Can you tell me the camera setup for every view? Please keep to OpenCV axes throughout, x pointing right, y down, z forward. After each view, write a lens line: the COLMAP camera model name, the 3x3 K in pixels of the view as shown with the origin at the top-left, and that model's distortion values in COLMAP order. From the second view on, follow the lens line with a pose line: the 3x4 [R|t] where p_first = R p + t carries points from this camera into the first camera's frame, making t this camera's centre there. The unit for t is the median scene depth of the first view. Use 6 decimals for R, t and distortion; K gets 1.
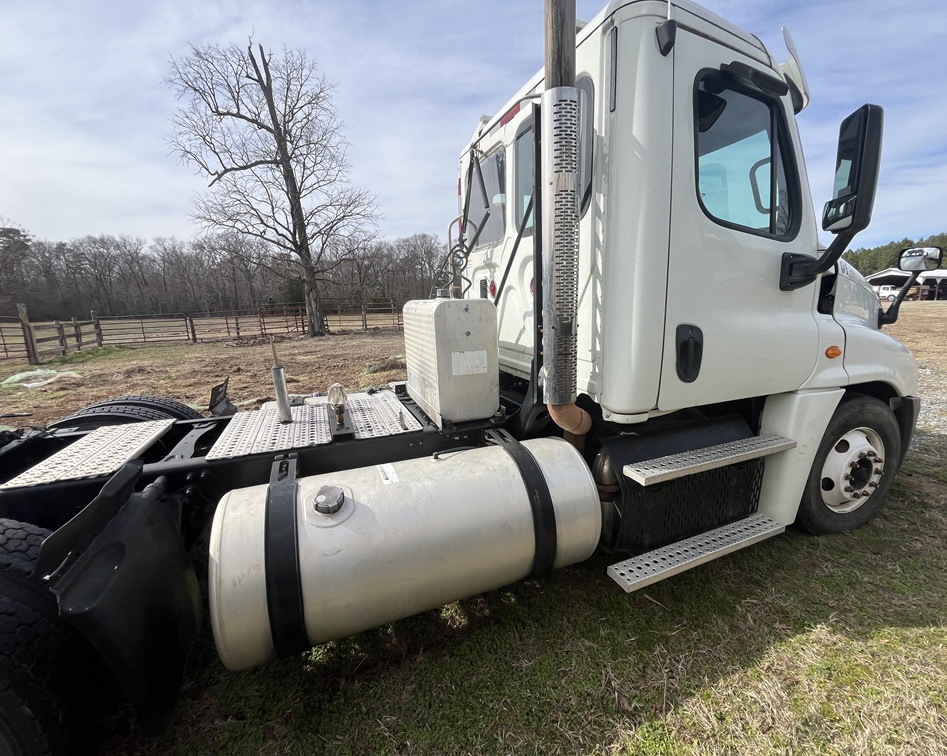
lens RADIAL K [[414.6, 0, 475.2], [0, 414.6, 378.7], [0, 0, 1]] dist [-0.002820, -0.000545]
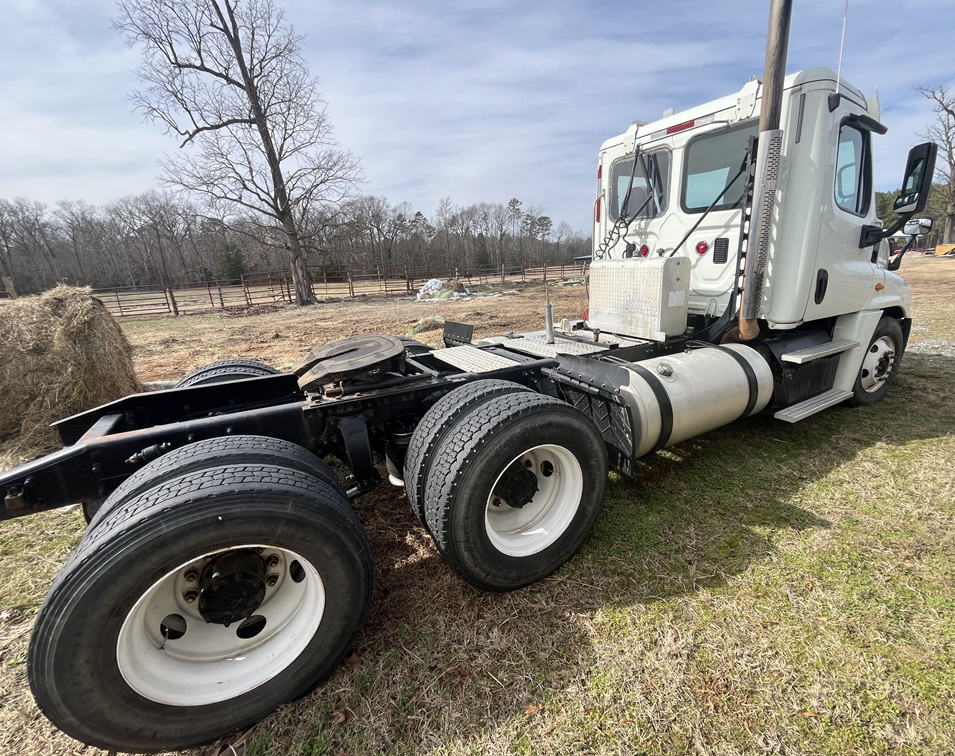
lens RADIAL K [[416.8, 0, 477.6], [0, 416.8, 378.8], [0, 0, 1]] dist [-0.005118, 0.000666]
pose [[0.992923, -0.048882, 0.108238, -0.099018], [0.040307, 0.995976, 0.080039, 0.011196], [-0.111715, -0.075110, 0.990898, -0.051341]]
